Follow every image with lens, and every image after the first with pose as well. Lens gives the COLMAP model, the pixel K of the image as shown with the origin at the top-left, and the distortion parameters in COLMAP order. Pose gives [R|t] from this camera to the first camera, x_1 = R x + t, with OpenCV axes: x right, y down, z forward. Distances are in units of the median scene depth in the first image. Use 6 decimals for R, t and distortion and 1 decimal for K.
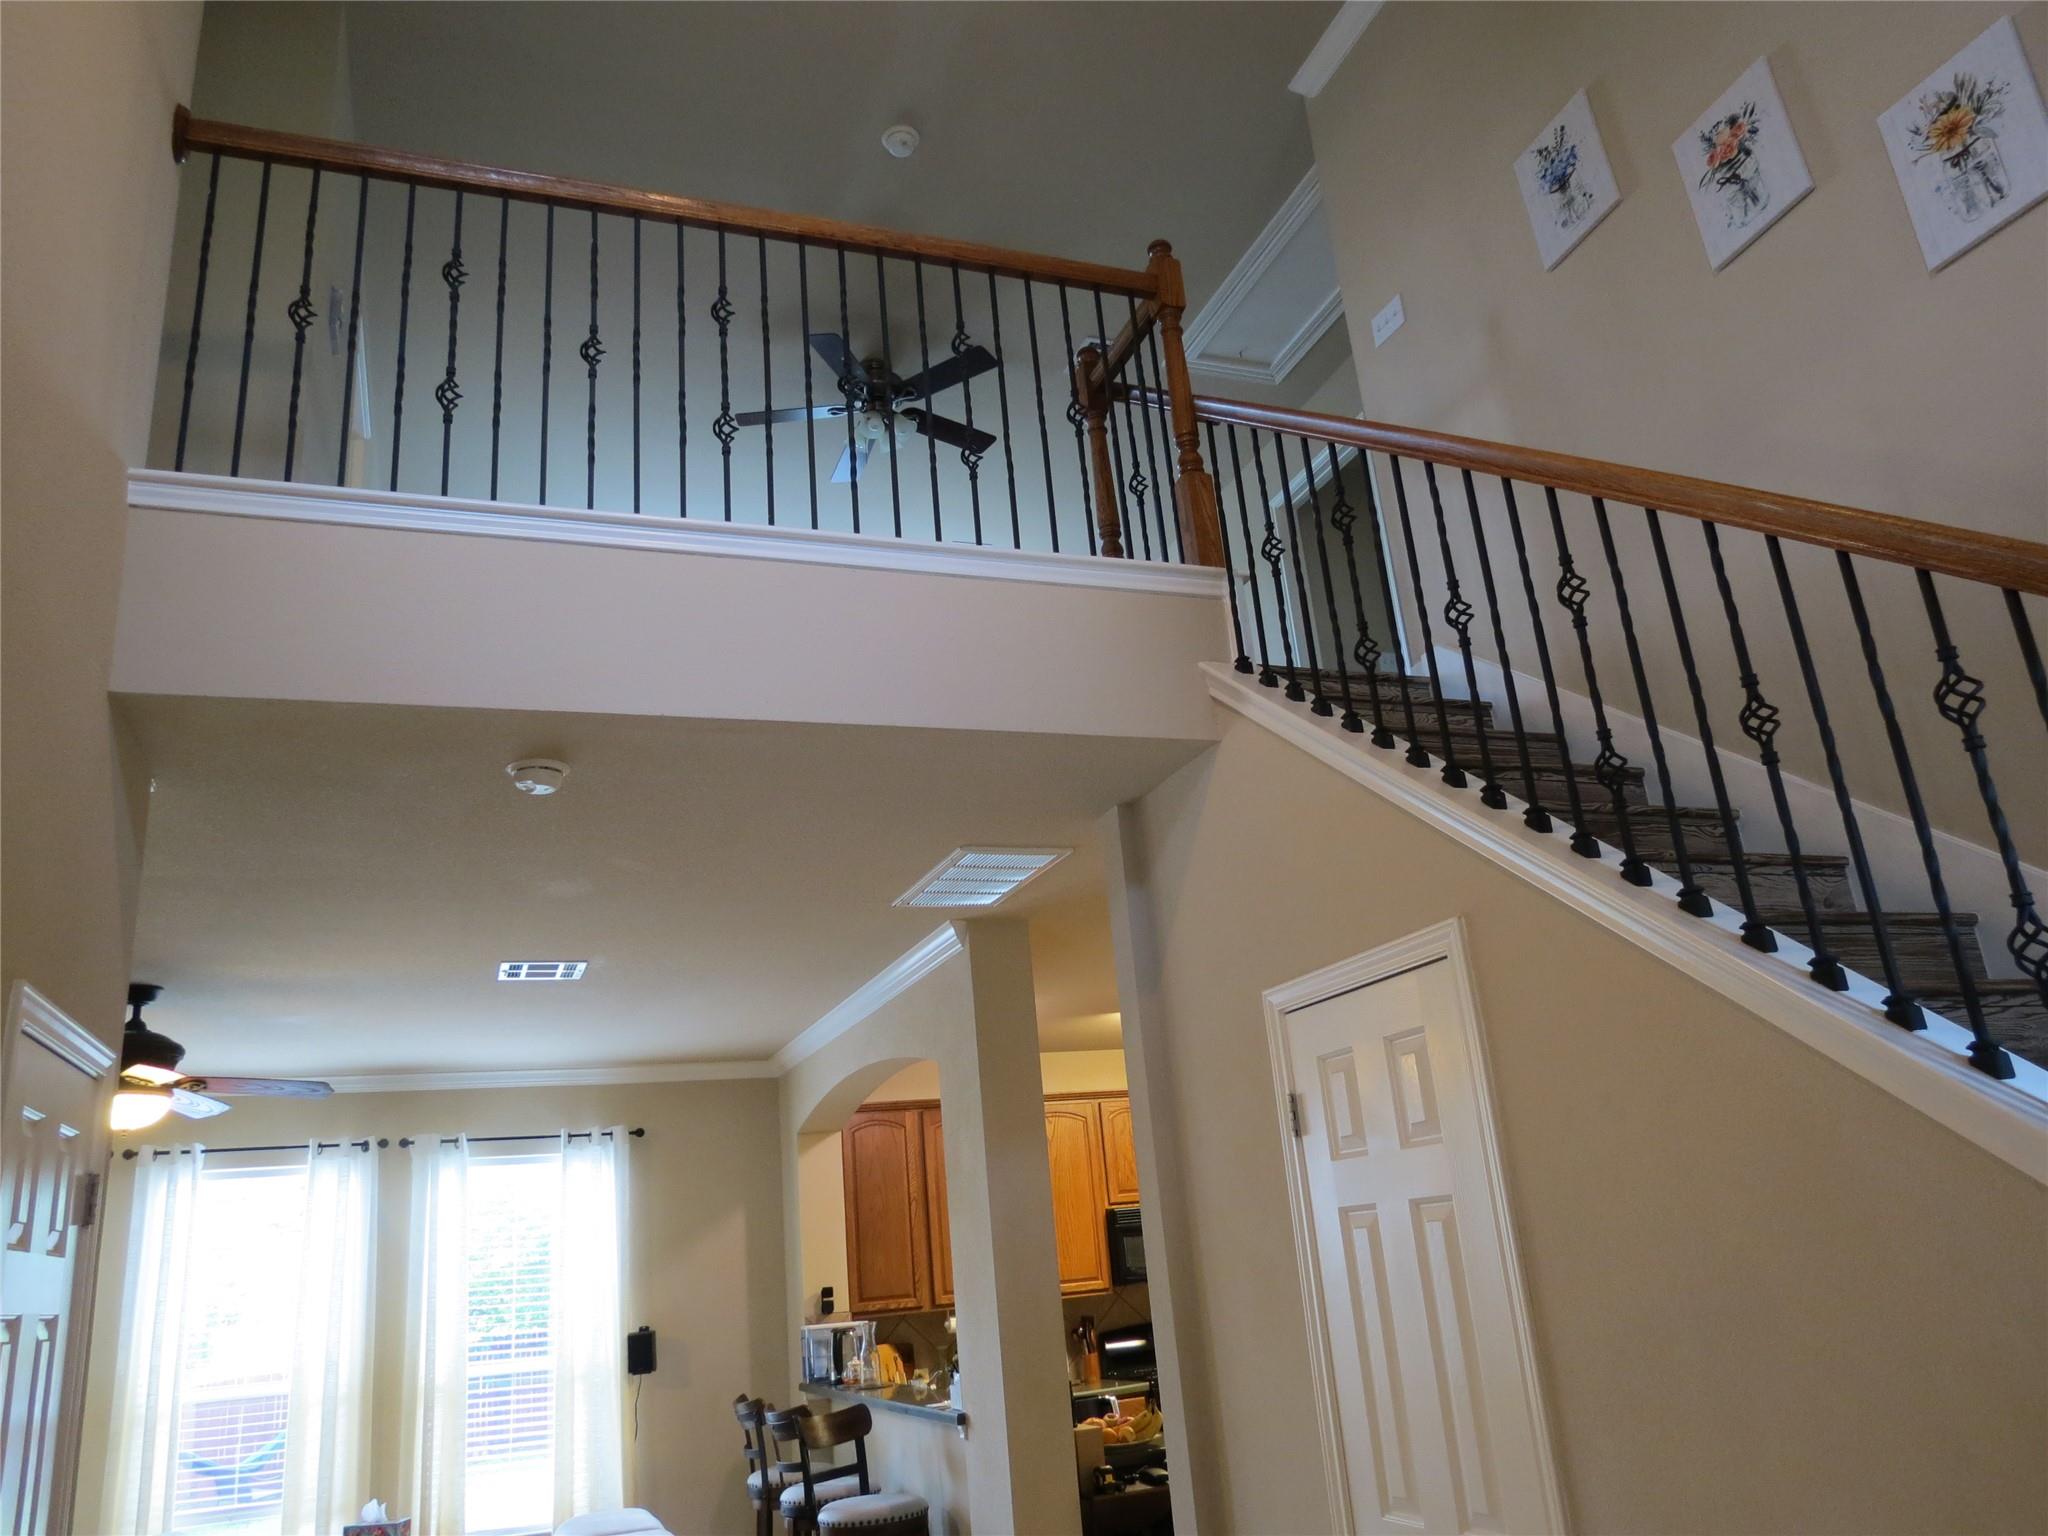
lens RADIAL K [[1457.5, 0, 1024.4], [0, 1457.5, 770.8], [0, 0, 1]] dist [-0.056610, 0.033463]
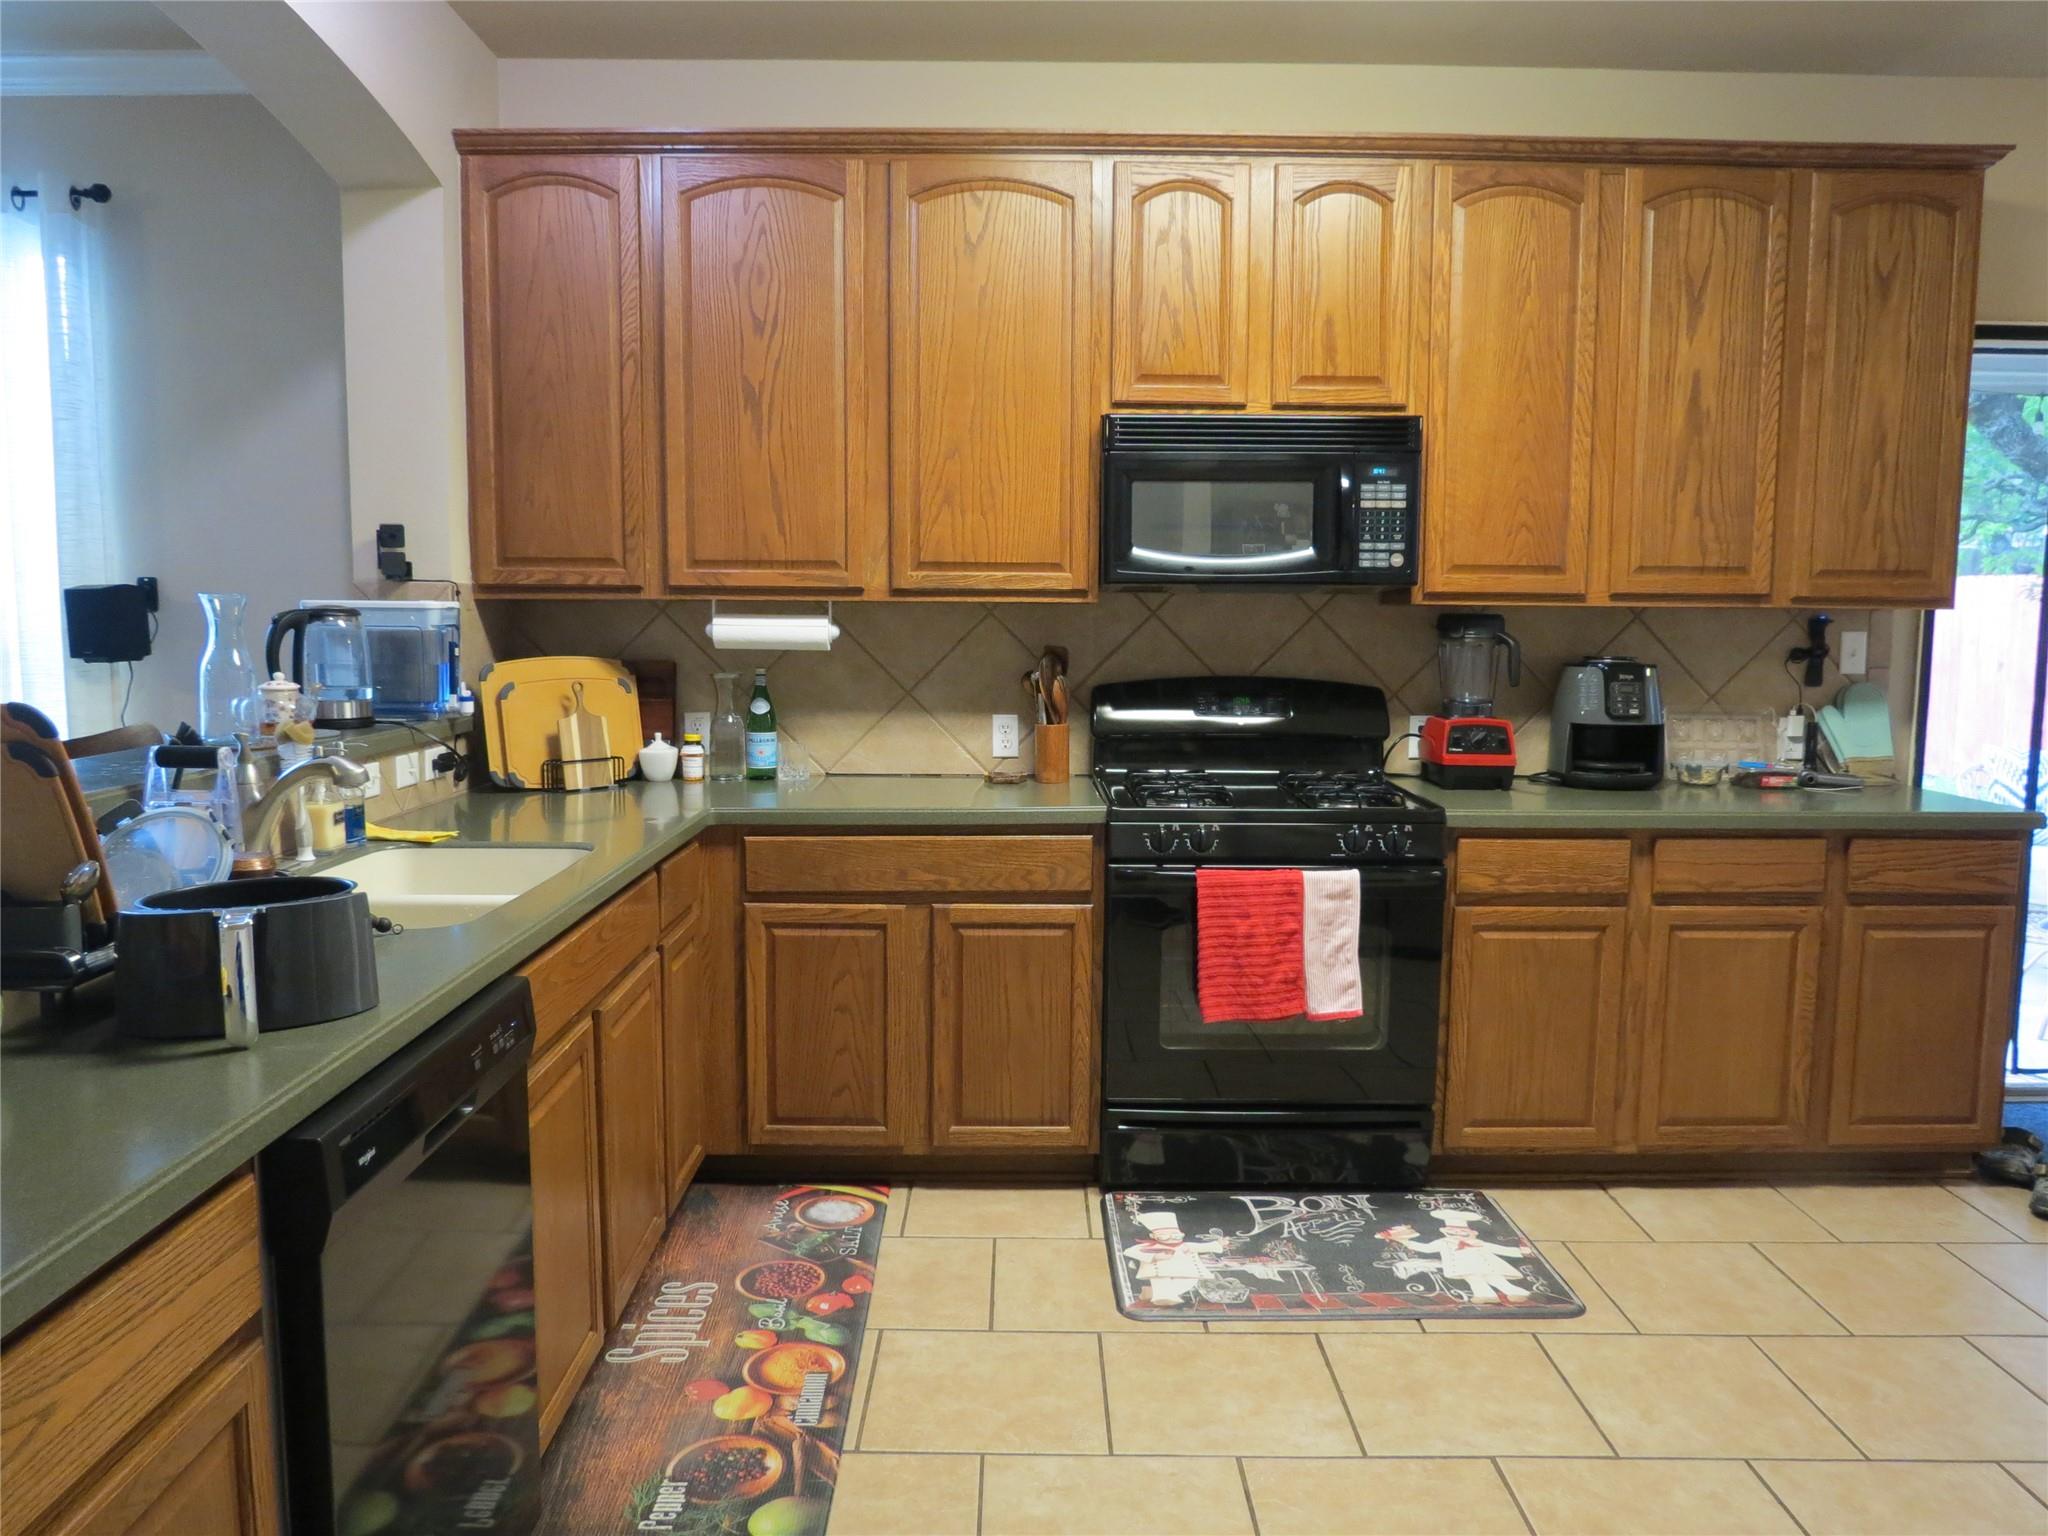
lens RADIAL K [[1457.5, 0, 1019.7], [0, 1457.5, 757.3], [0, 0, 1]] dist [-0.056610, 0.033463]
pose [[0.929567, 0.130647, -0.344727, 0.324269], [0.031155, 0.903912, 0.426582, 0.349967], [0.367334, -0.407276, 0.836177, 0.985936]]
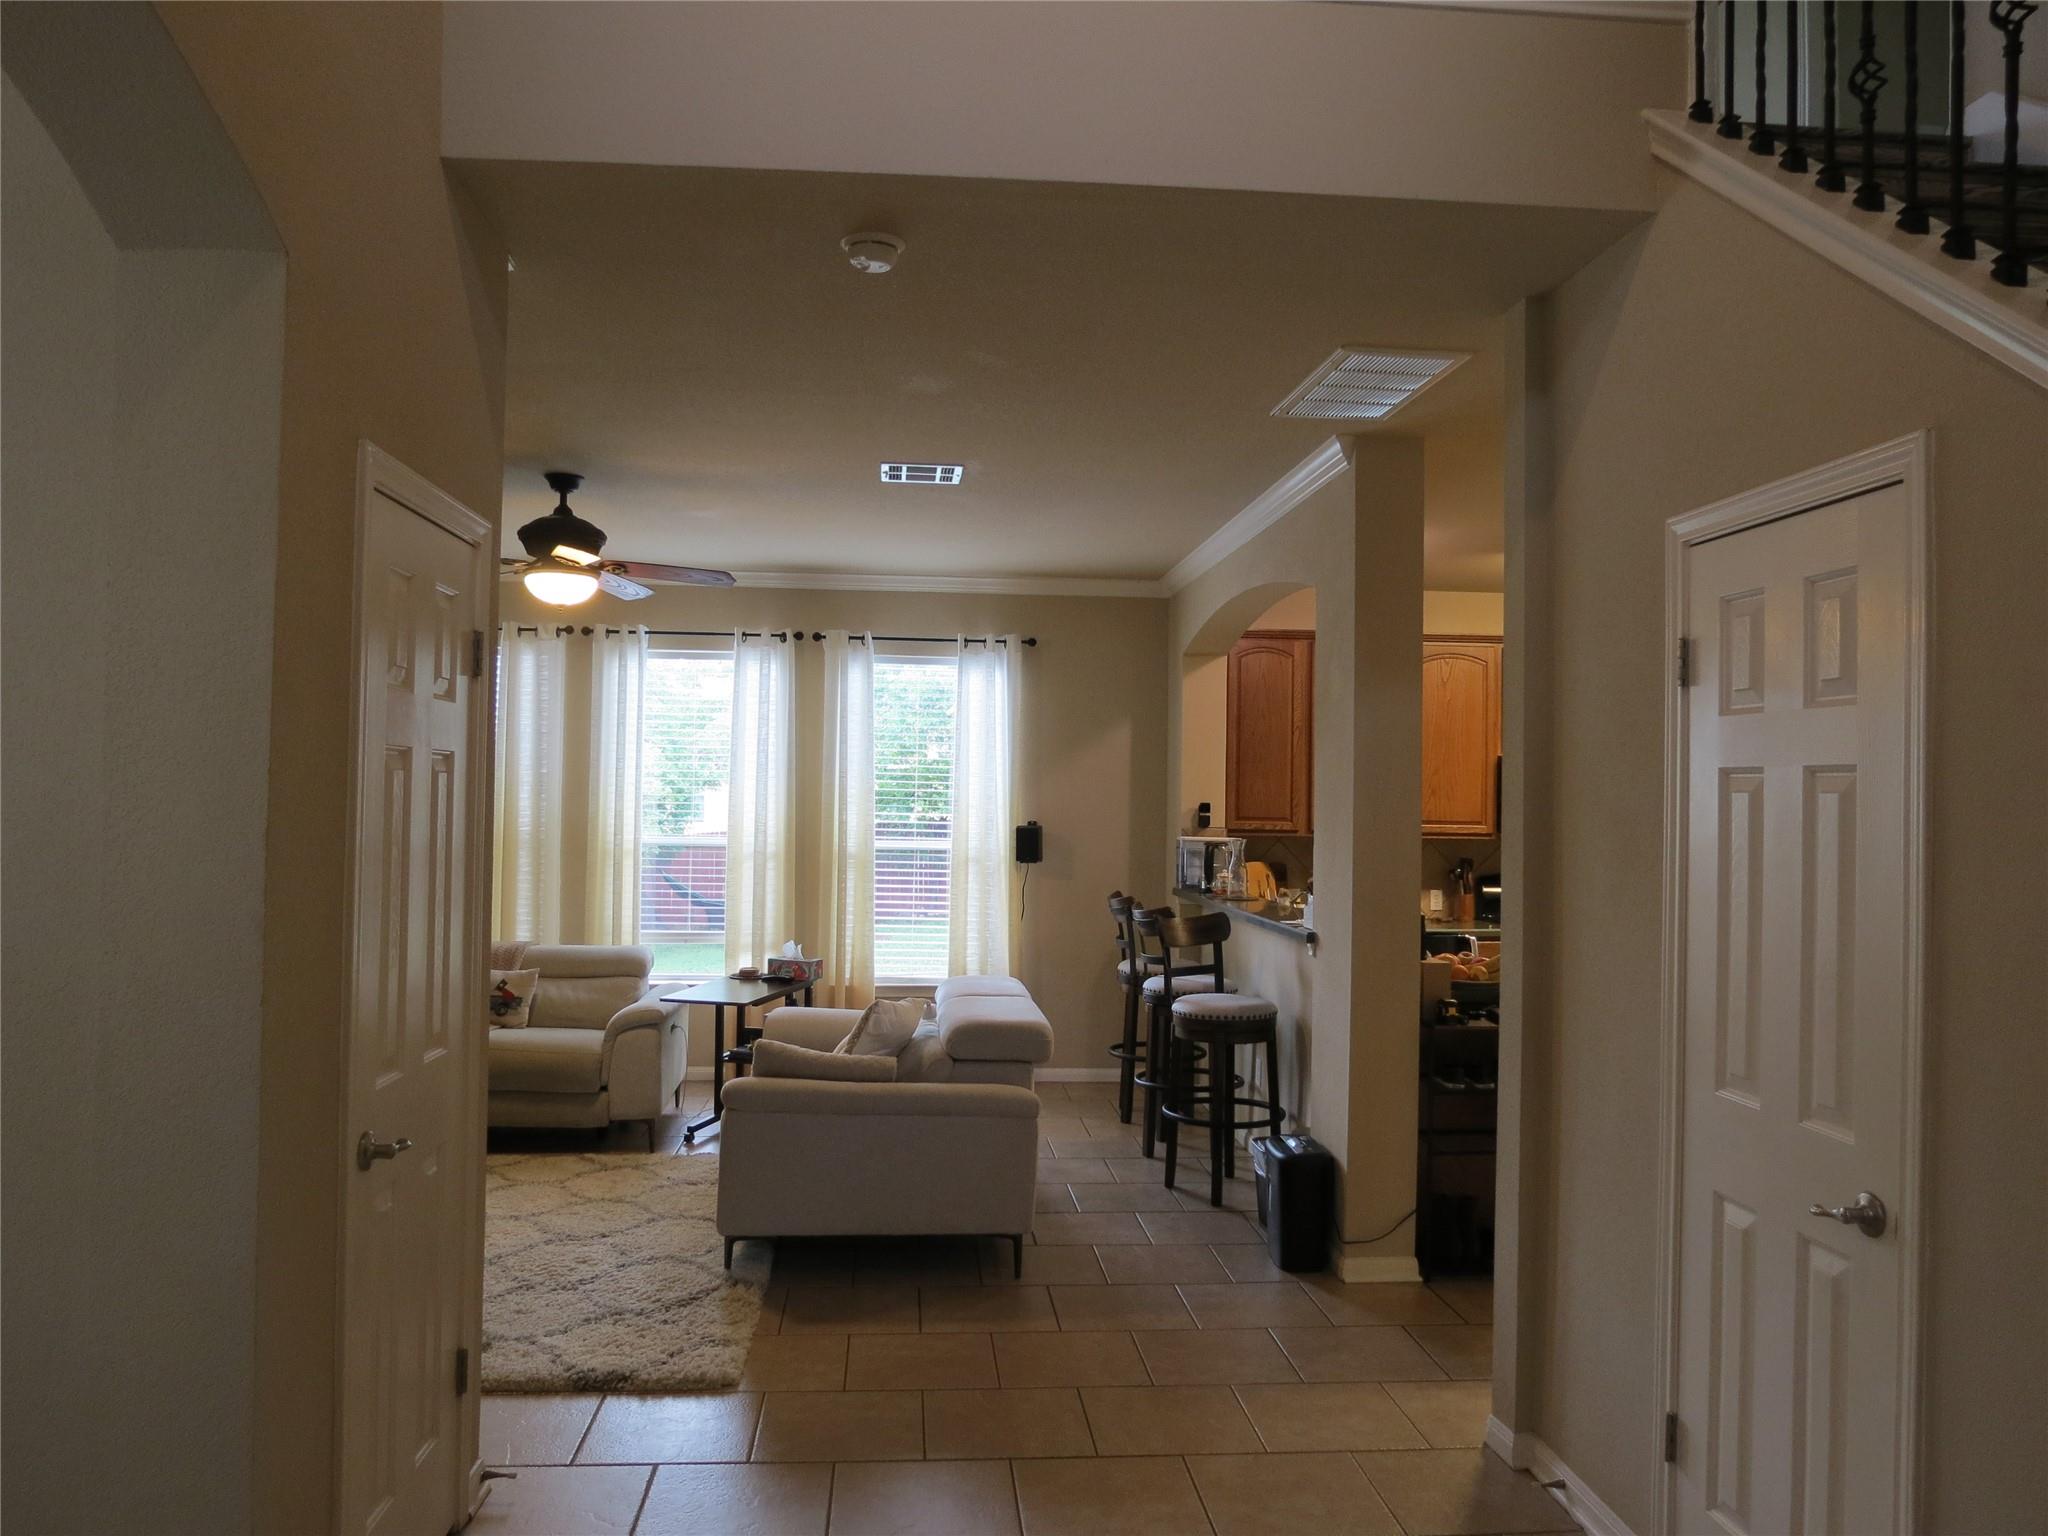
lens RADIAL K [[1457.5, 0, 1006.0], [0, 1457.5, 775.1], [0, 0, 1]] dist [-0.056610, 0.033463]
pose [[0.954010, 0.098620, -0.283090, 0.029507], [-0.004021, 0.948462, 0.316867, 0.017052], [0.299749, -0.301156, 0.905238, 0.042686]]
